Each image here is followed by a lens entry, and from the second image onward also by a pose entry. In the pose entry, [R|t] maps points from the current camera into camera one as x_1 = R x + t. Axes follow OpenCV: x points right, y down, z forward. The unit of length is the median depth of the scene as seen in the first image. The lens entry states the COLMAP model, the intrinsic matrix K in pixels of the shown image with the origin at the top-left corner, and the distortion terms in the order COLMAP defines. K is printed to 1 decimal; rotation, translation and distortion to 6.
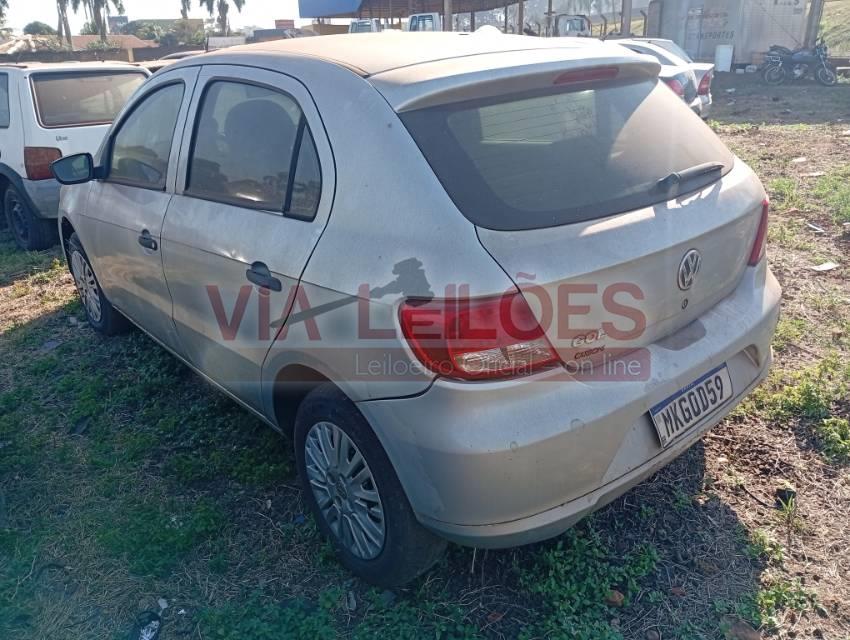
lens RADIAL K [[684.7, 0, 425.4], [0, 684.7, 320.9], [0, 0, 1]] dist [-0.014559, -0.004743]
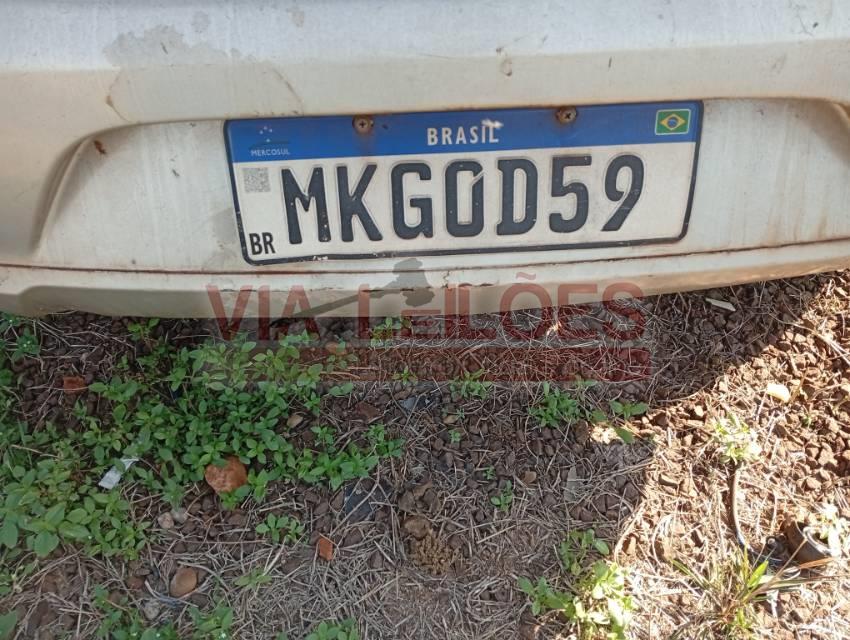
lens RADIAL K [[684.7, 0, 425.5], [0, 684.7, 318.5], [0, 0, 1]] dist [-0.014559, -0.004743]
pose [[0.770888, 0.489119, -0.408037, 0.522444], [-0.246643, 0.819829, 0.516766, 0.007334], [0.587281, -0.297729, 0.752634, 0.714549]]
